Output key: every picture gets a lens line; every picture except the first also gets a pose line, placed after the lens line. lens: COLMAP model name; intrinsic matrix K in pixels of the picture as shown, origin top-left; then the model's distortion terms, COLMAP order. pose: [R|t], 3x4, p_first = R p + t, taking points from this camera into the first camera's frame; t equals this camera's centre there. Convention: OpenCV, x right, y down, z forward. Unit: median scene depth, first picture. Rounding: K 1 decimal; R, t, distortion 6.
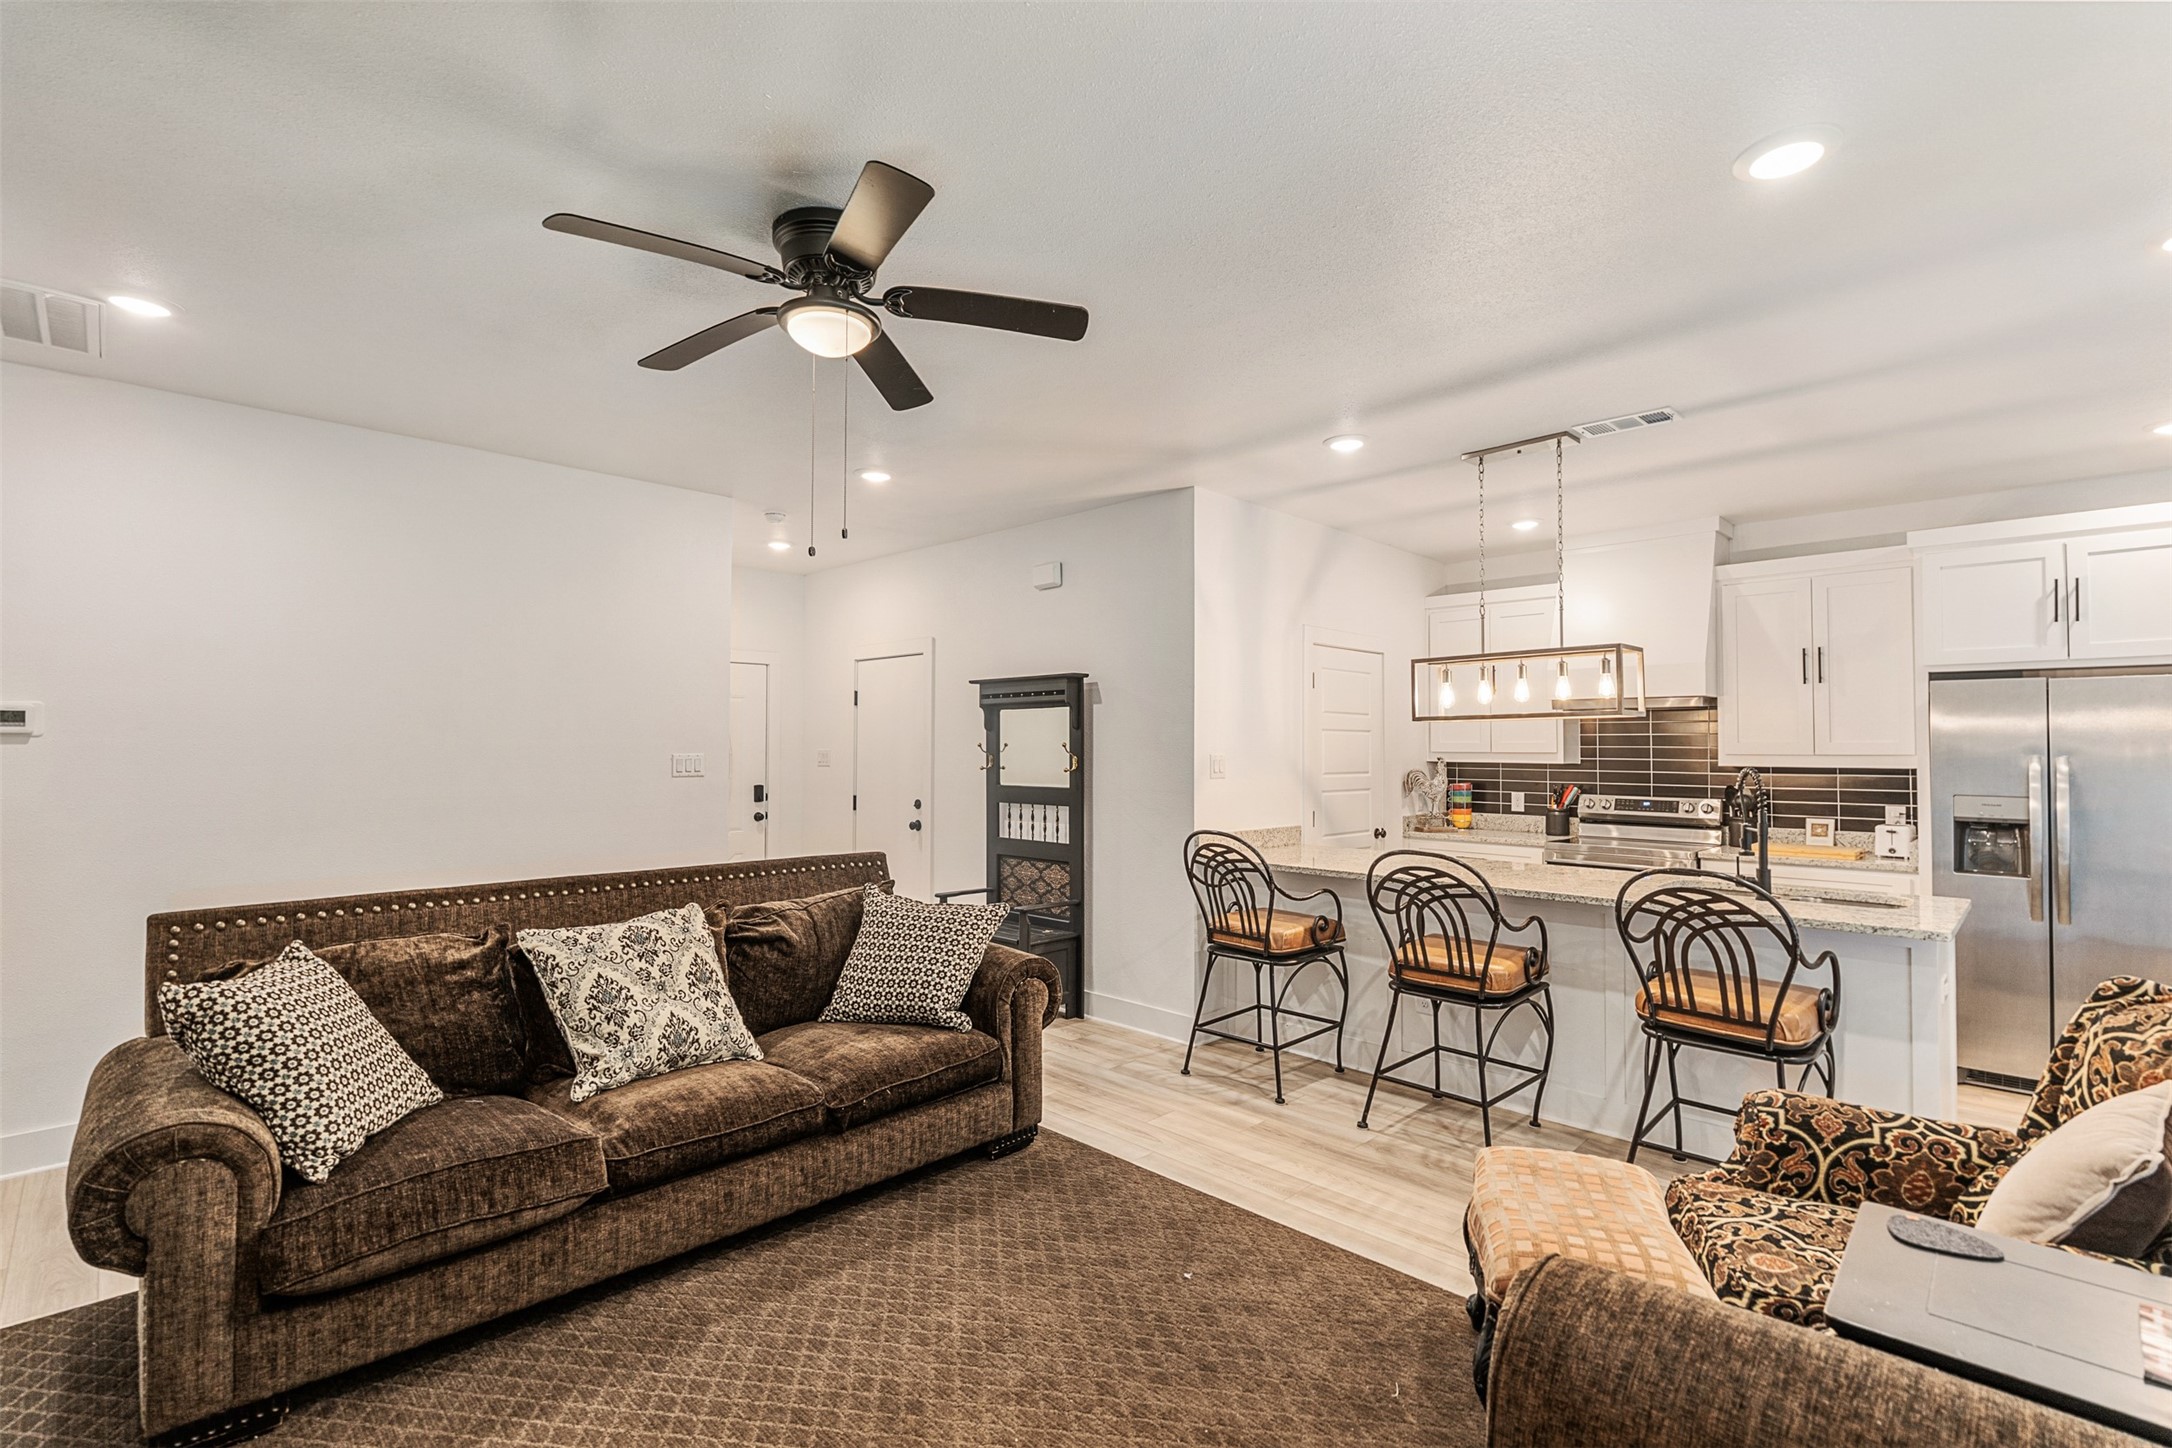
lens RADIAL K [[989.4, 0, 1099.6], [0, 989.4, 716.7], [0, 0, 1]] dist [-0.000771, -0.000305]
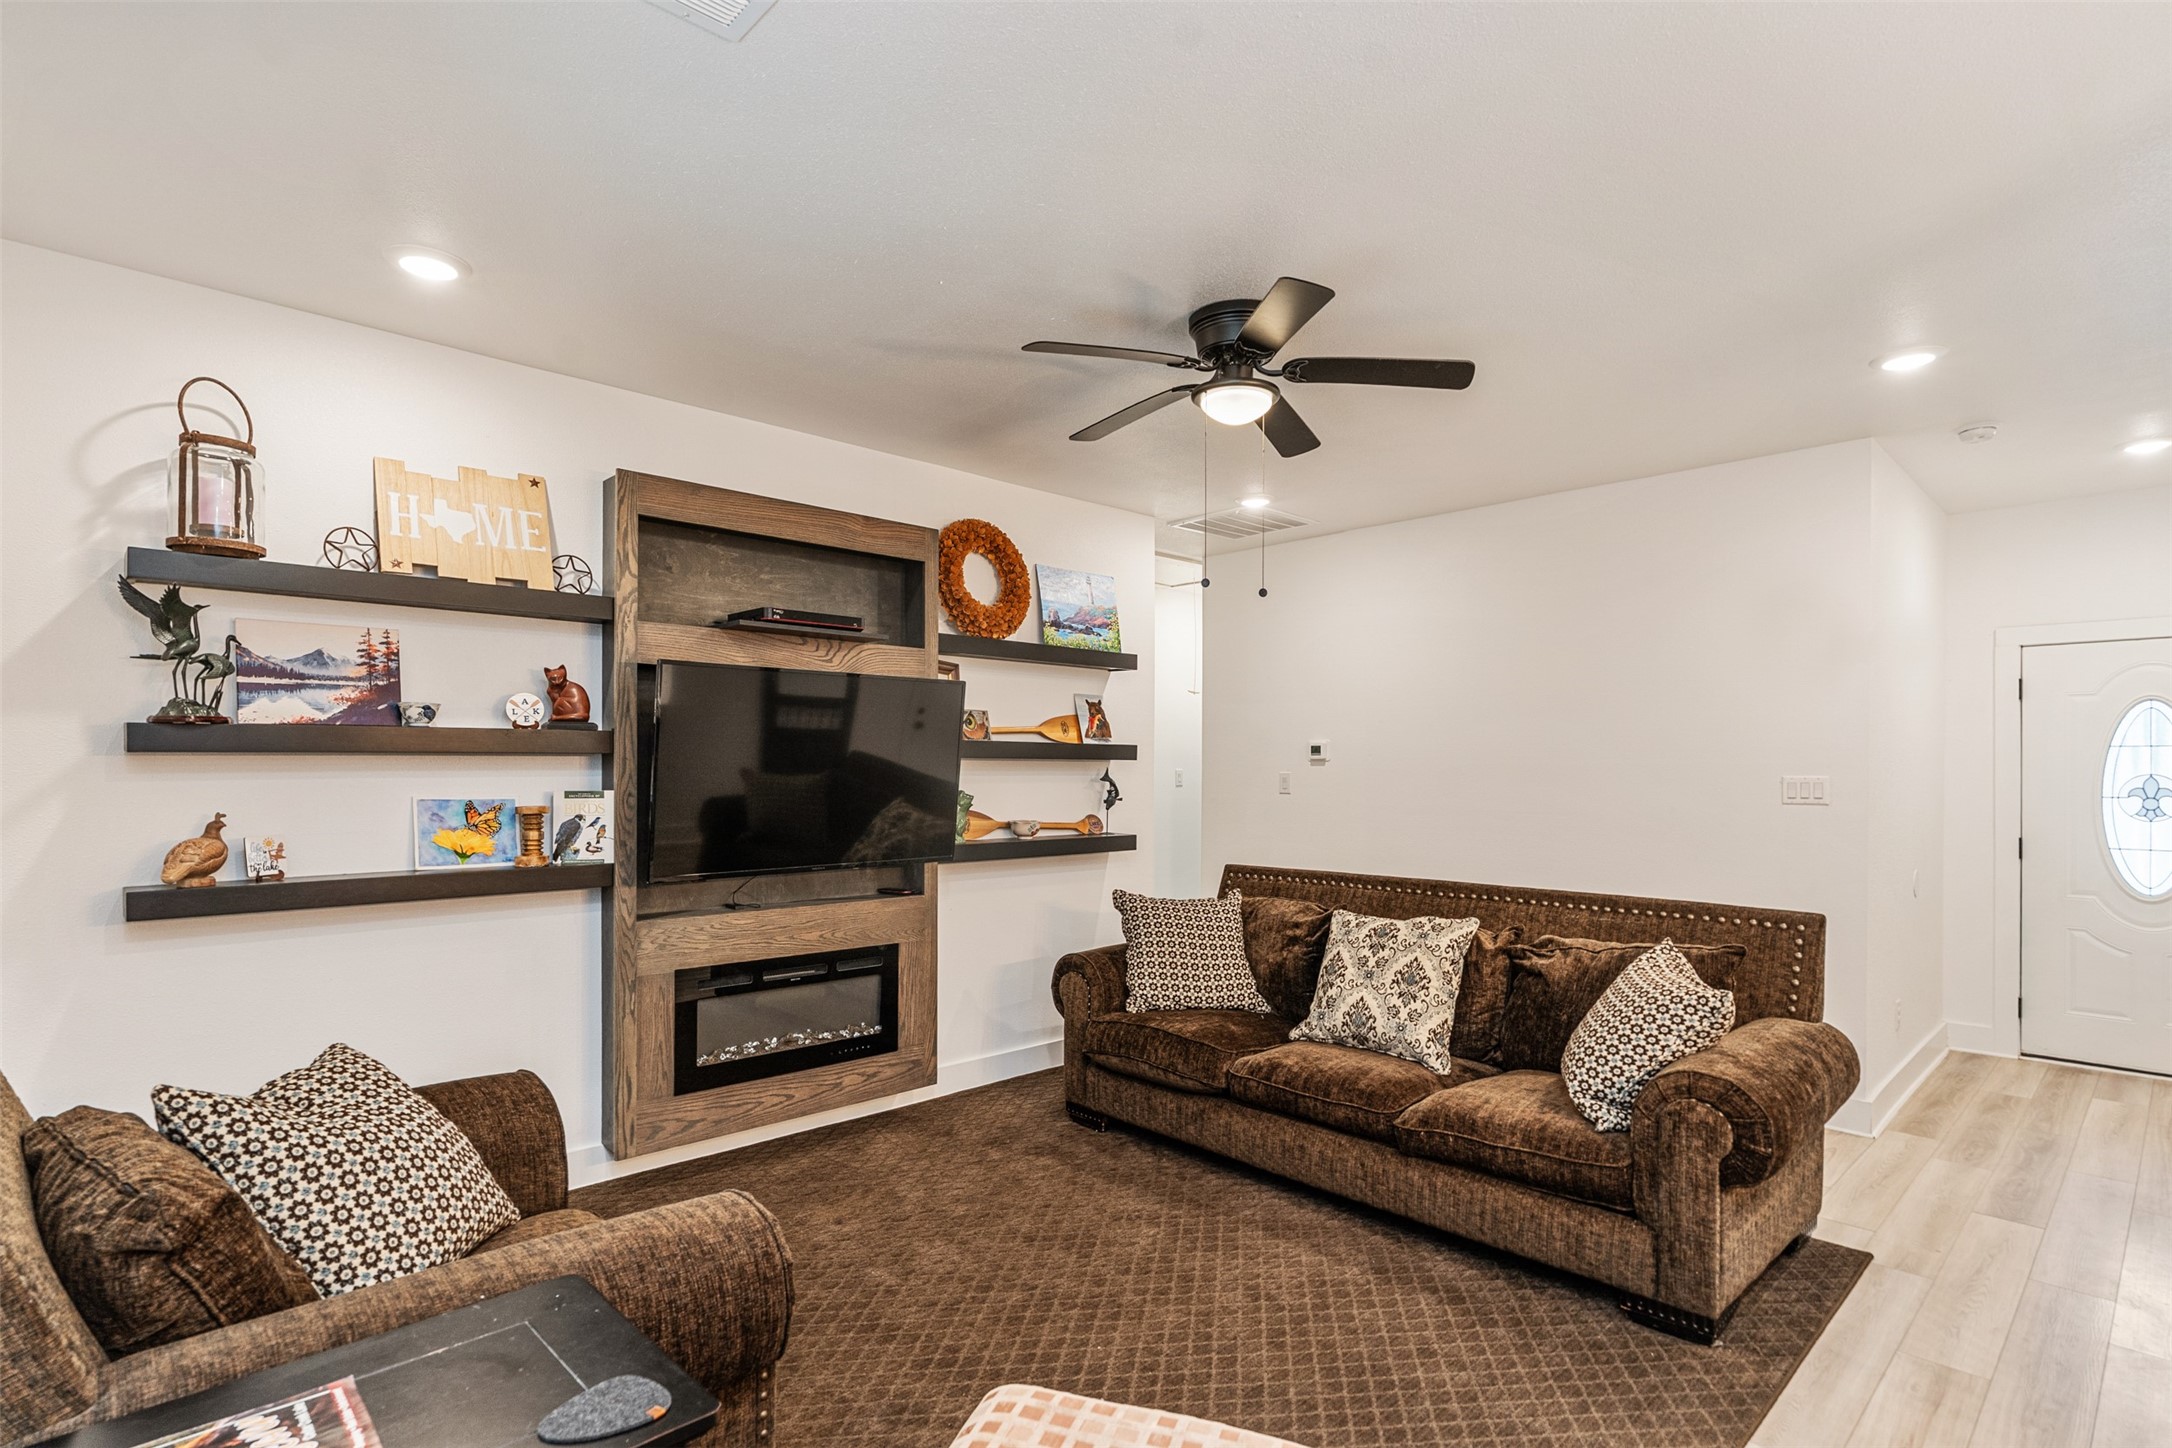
lens RADIAL K [[1082.9, 0, 1024.1], [0, 1082.9, 769.9], [0, 0, 1]] dist [-0.001113, -0.000103]
pose [[-0.068973, -0.003911, -0.997611, 0.514112], [0.025528, 0.999658, -0.005683, 0.020733], [0.997292, -0.025859, -0.068850, 0.429887]]
